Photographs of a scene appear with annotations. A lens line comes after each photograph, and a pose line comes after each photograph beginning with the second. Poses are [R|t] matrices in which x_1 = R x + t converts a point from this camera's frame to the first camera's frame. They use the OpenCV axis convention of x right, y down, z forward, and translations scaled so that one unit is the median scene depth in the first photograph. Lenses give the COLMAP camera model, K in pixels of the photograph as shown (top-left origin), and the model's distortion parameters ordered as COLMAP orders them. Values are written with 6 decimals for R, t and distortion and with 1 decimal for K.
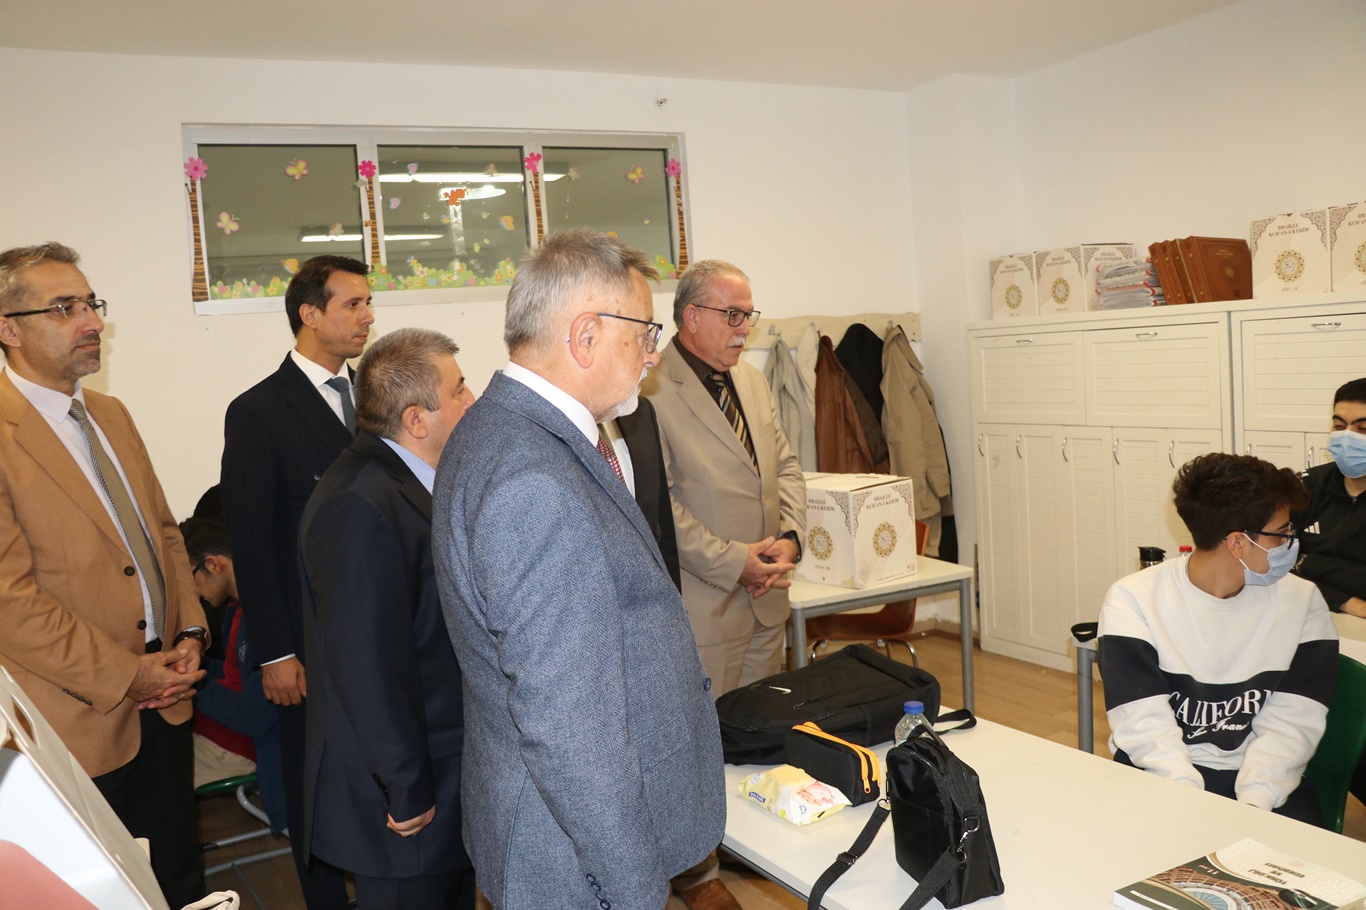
lens RADIAL K [[1136.5, 0, 686.5], [0, 1136.5, 458.9], [0, 0, 1]] dist [-0.154459, 0.118960]
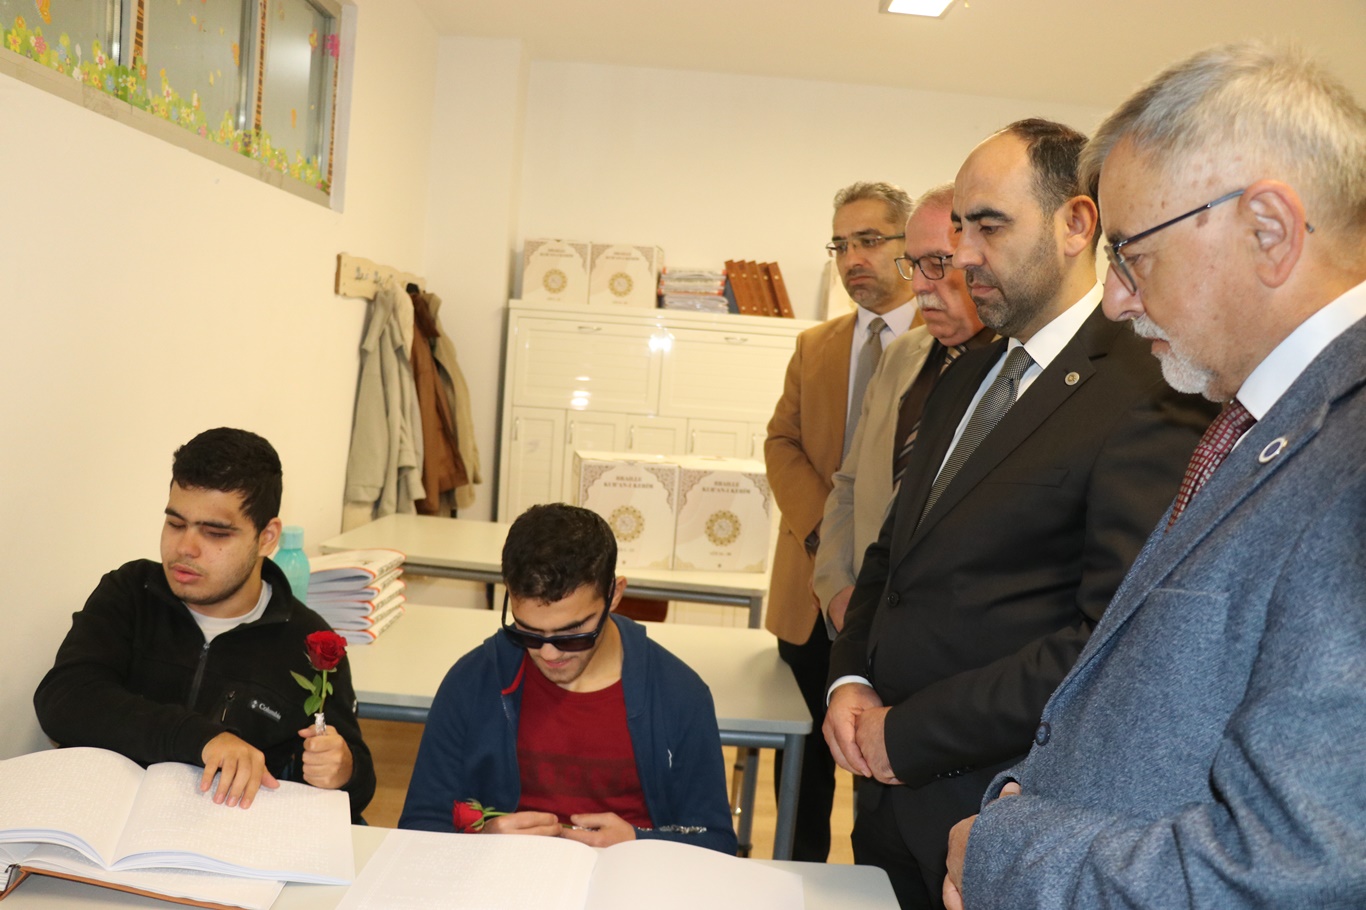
lens RADIAL K [[1136.5, 0, 643.3], [0, 1136.5, 498.2], [0, 0, 1]] dist [-0.154459, 0.118960]
pose [[0.458865, -0.014561, 0.888387, -0.639297], [-0.022316, 0.999361, 0.027906, 0.020357], [-0.888226, -0.032630, 0.458247, 0.524574]]
